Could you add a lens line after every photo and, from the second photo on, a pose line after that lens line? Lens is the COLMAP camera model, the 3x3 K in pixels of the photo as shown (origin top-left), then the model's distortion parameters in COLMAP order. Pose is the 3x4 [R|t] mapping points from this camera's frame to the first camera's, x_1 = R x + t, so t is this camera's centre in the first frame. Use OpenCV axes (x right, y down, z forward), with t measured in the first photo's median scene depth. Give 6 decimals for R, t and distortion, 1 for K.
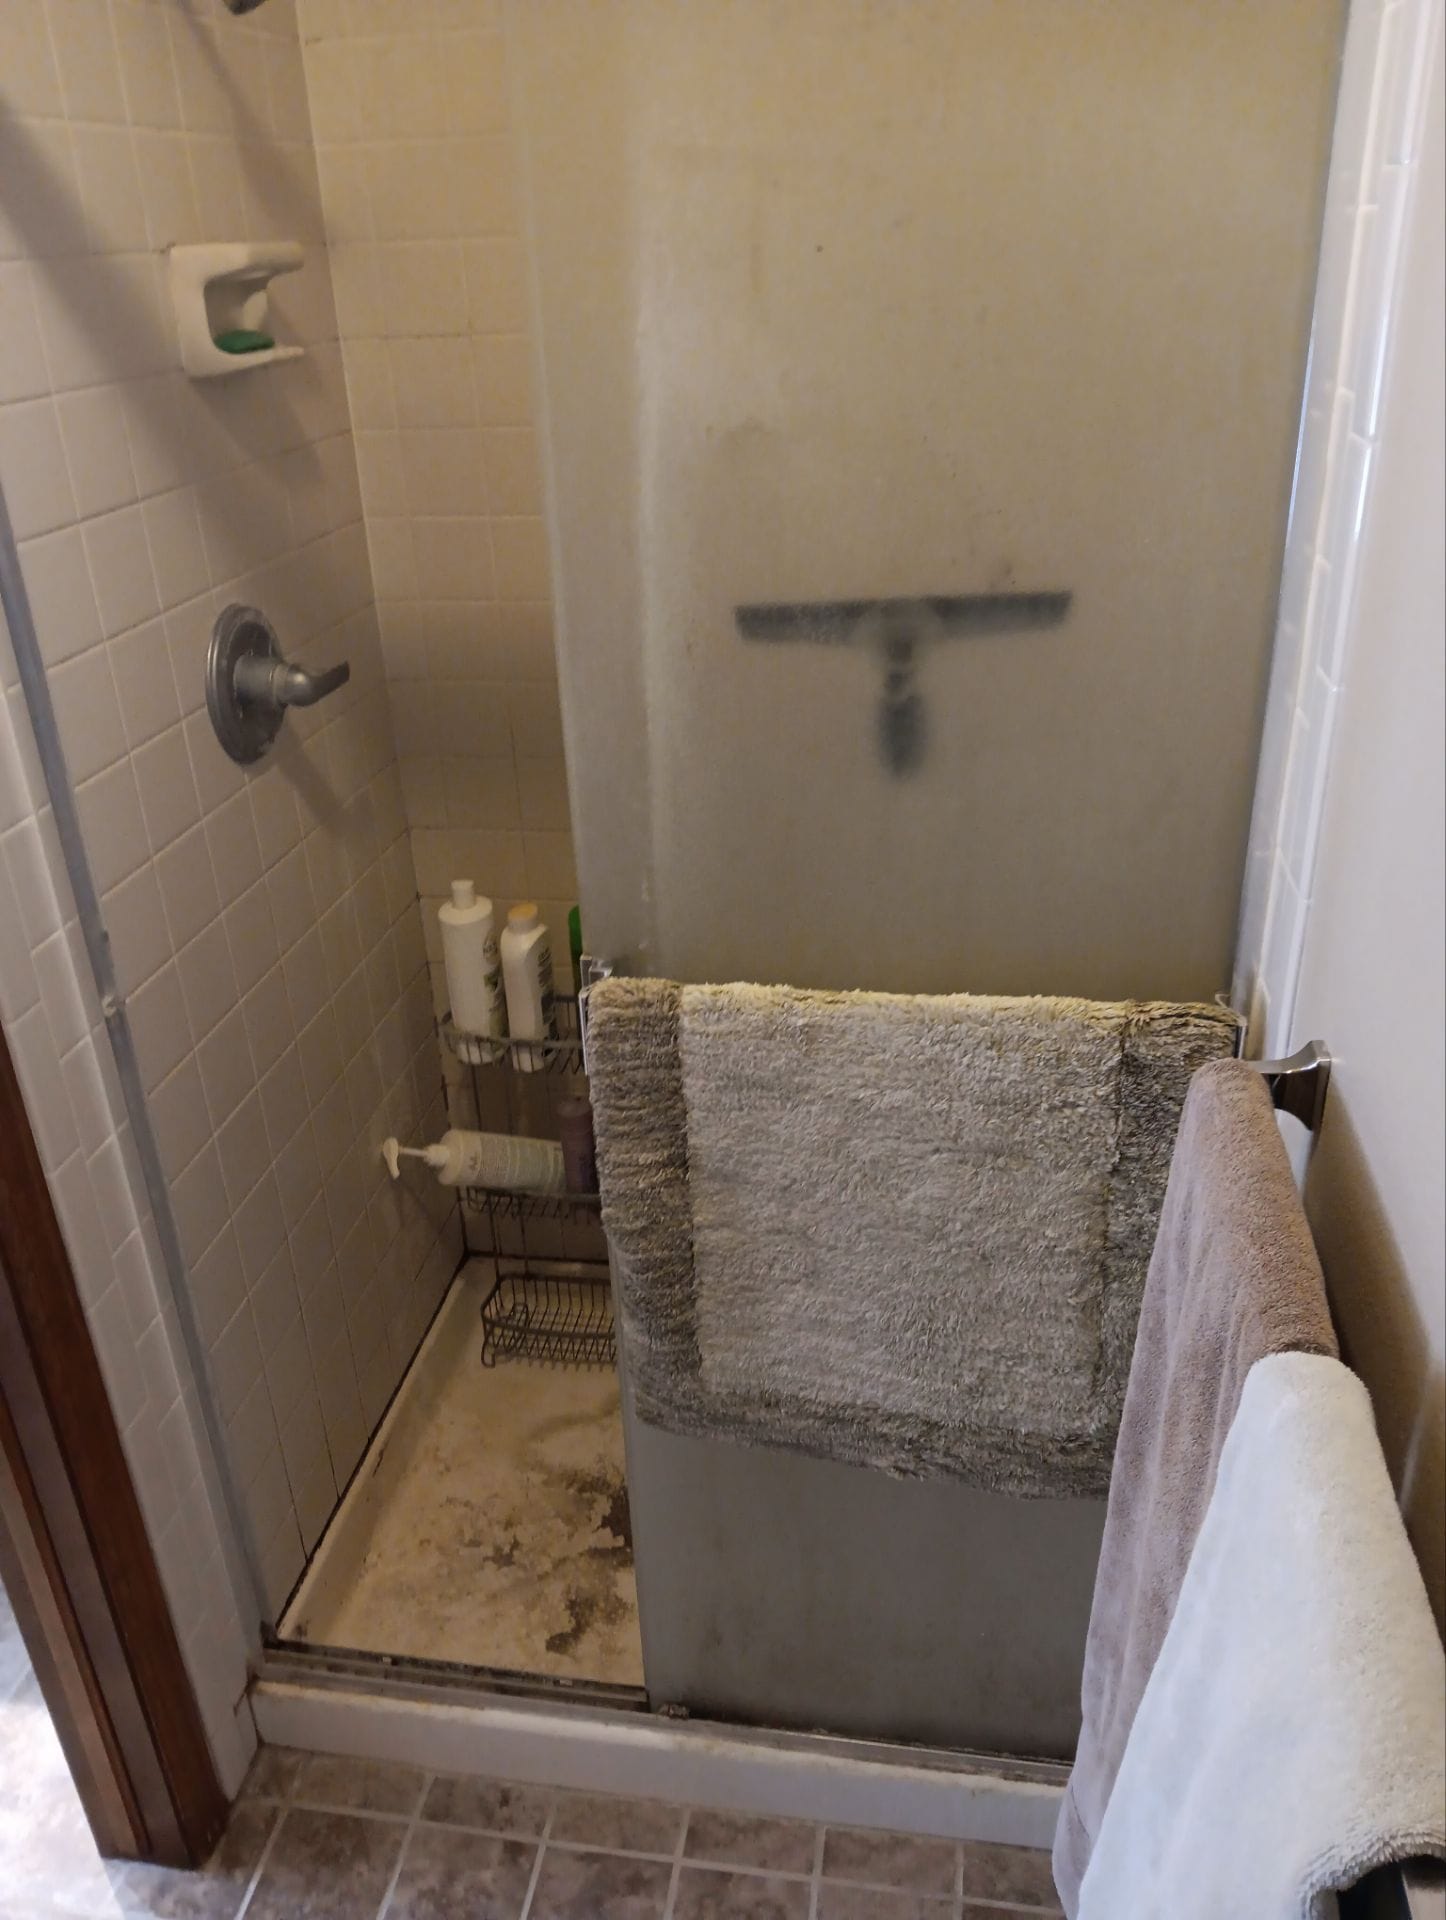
lens RADIAL K [[1480.8, 0, 688.3], [0, 1480.8, 957.2], [0, 0, 1]] dist [0.031523, -0.089952]
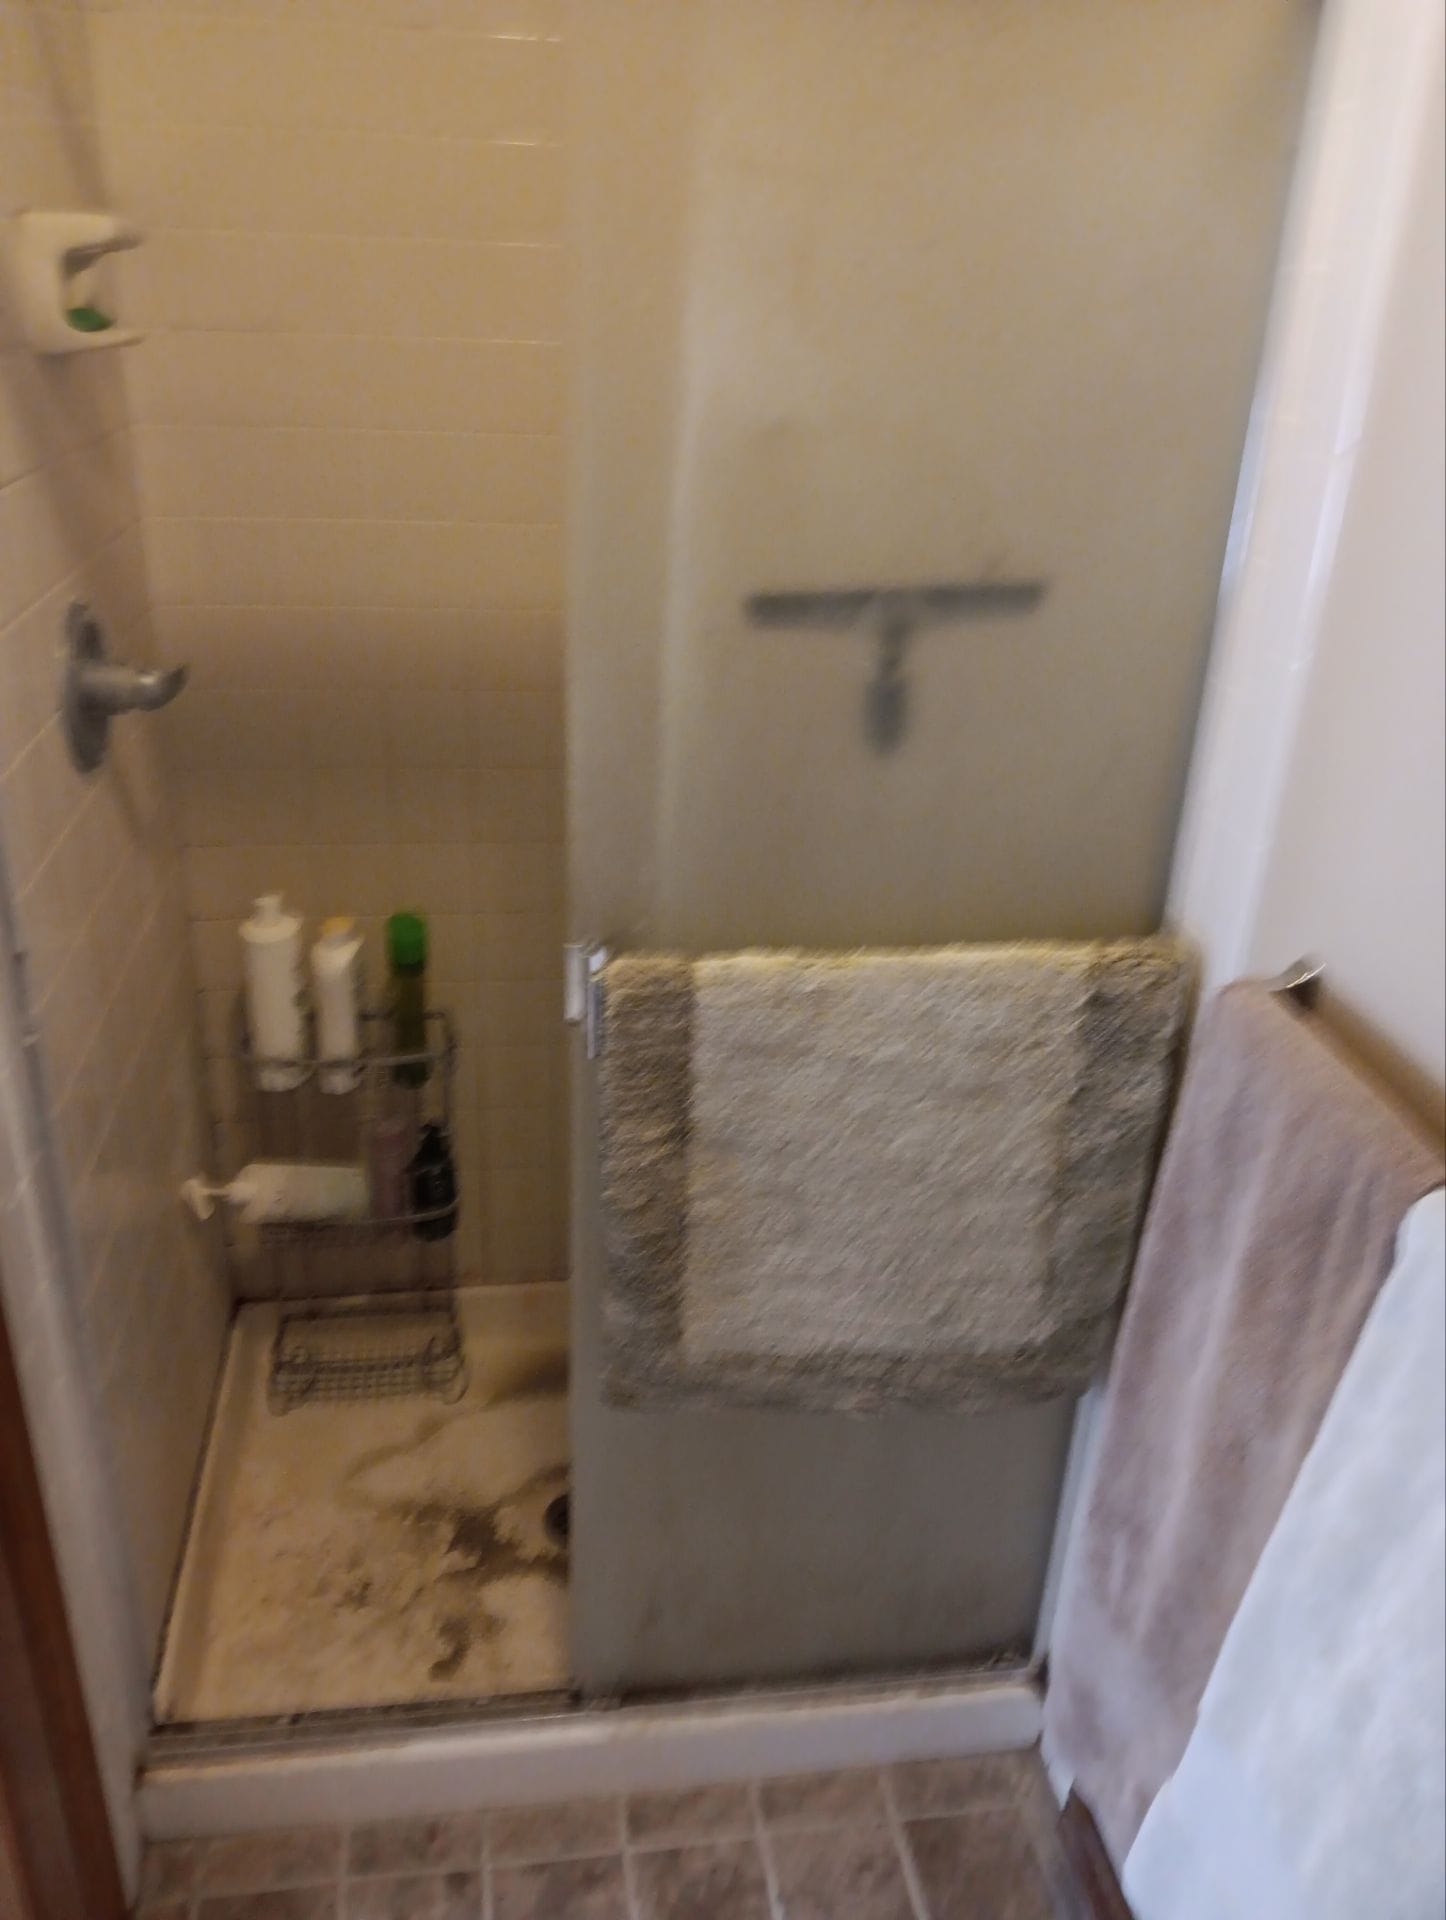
lens RADIAL K [[1480.8, 0, 688.3], [0, 1480.8, 957.2], [0, 0, 1]] dist [0.031523, -0.089952]
pose [[0.948861, -0.064403, 0.309055, -0.301104], [0.070635, 0.997462, -0.009006, 0.023440], [-0.307691, 0.030376, 0.951001, 0.015784]]
